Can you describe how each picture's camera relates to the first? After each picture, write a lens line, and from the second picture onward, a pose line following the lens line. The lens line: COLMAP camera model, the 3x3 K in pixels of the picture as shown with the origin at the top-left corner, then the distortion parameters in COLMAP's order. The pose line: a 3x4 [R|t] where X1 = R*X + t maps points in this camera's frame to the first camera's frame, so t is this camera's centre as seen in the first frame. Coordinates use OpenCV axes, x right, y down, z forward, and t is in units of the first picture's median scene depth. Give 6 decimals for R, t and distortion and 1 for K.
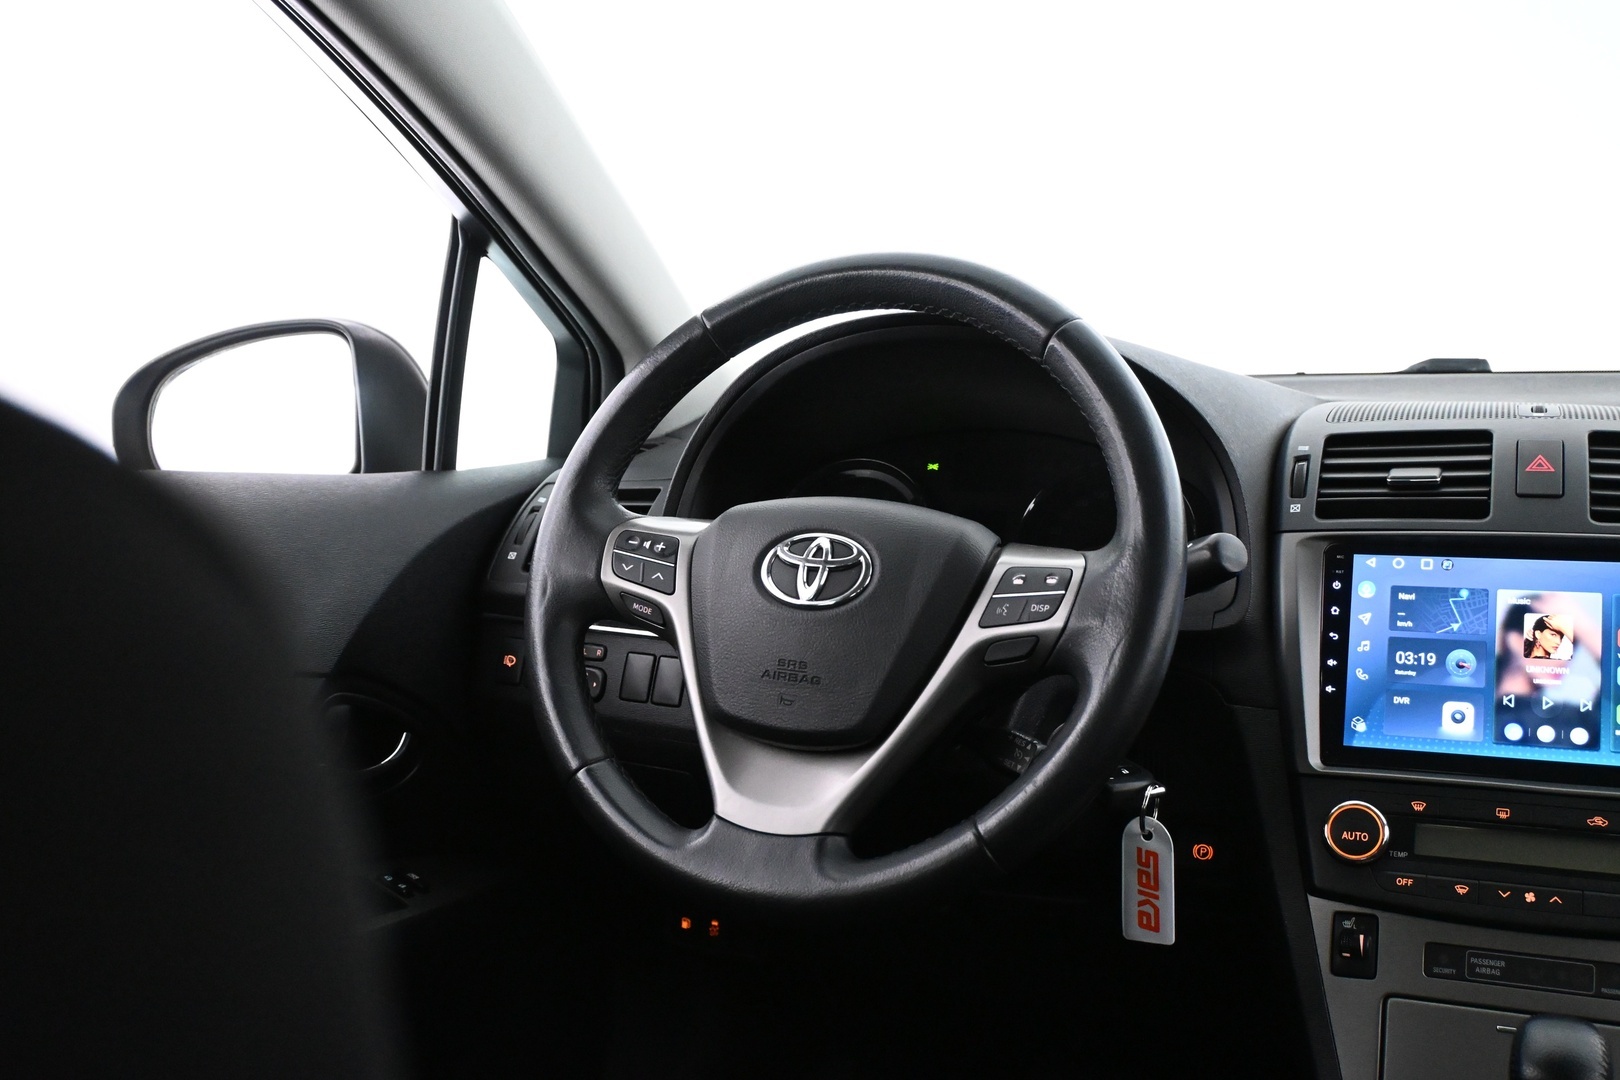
lens RADIAL K [[1637.2, 0, 798.5], [0, 1637.2, 539.0], [0, 0, 1]] dist [-0.009475, 0.000000]
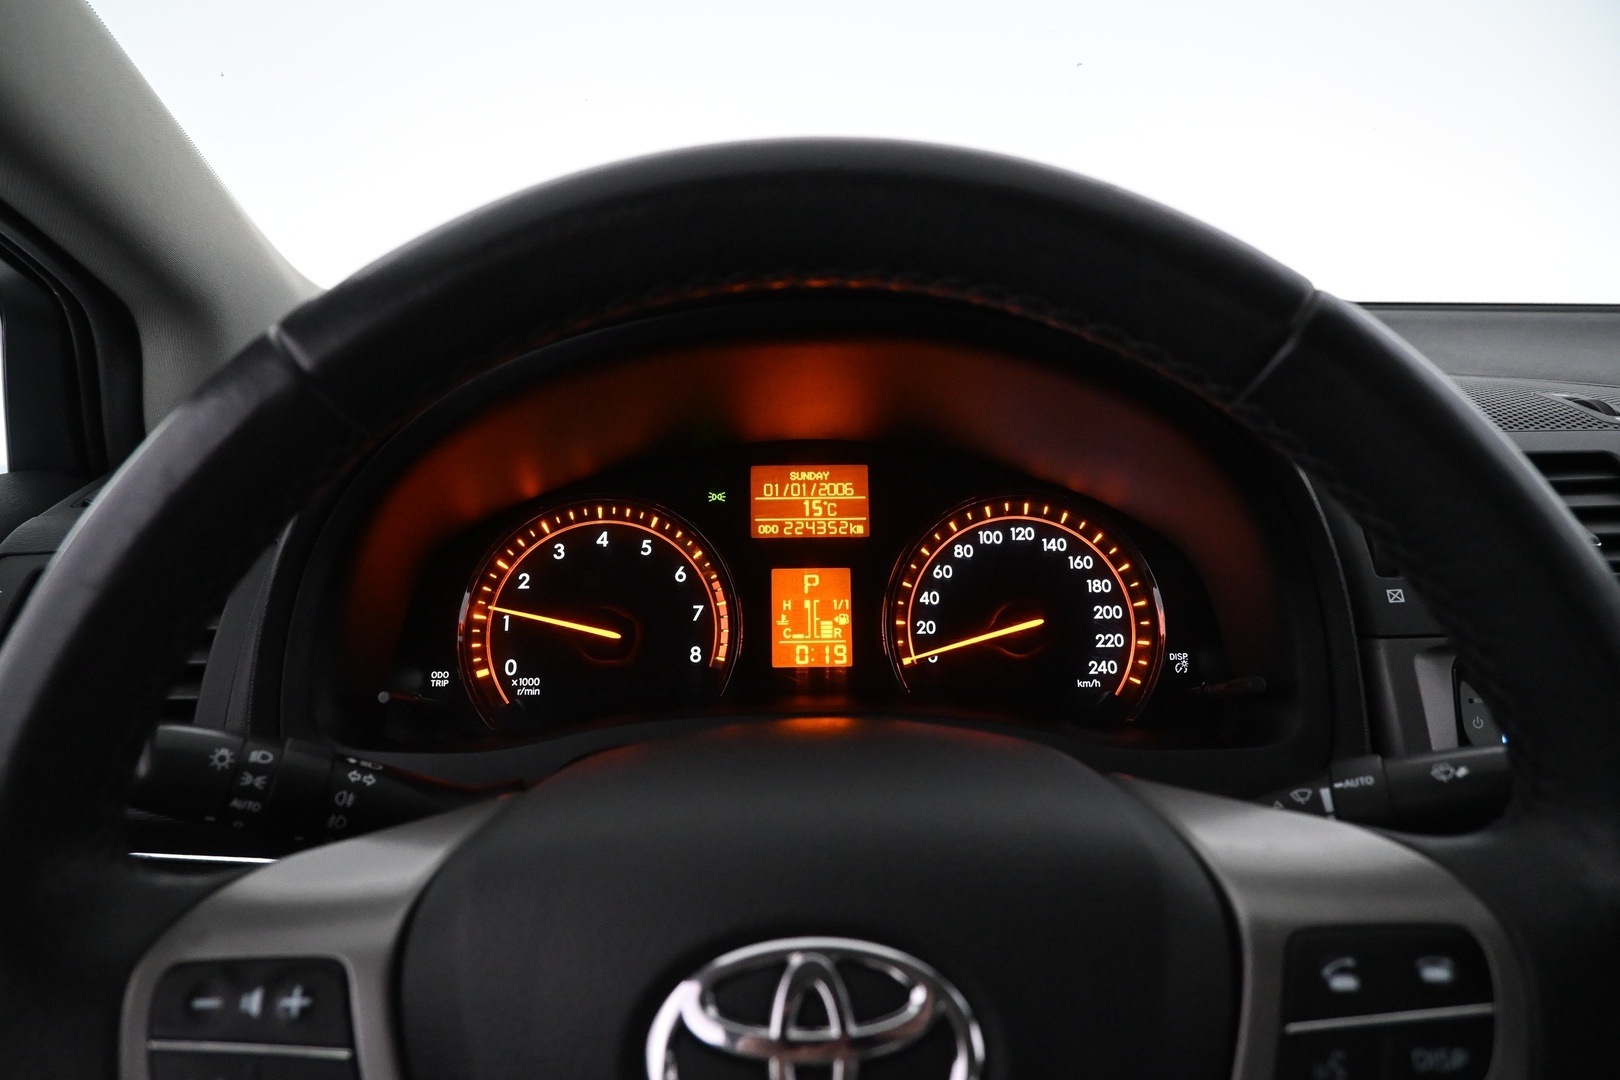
lens RADIAL K [[1090.6, 0, 852.9], [0, 1090.6, 515.6], [0, 0, 1]] dist [-0.009980, 0.005043]
pose [[0.894502, -0.179257, 0.409552, -0.055257], [0.114822, 0.977481, 0.177051, -0.134664], [-0.432067, -0.111347, 0.894941, 0.773370]]
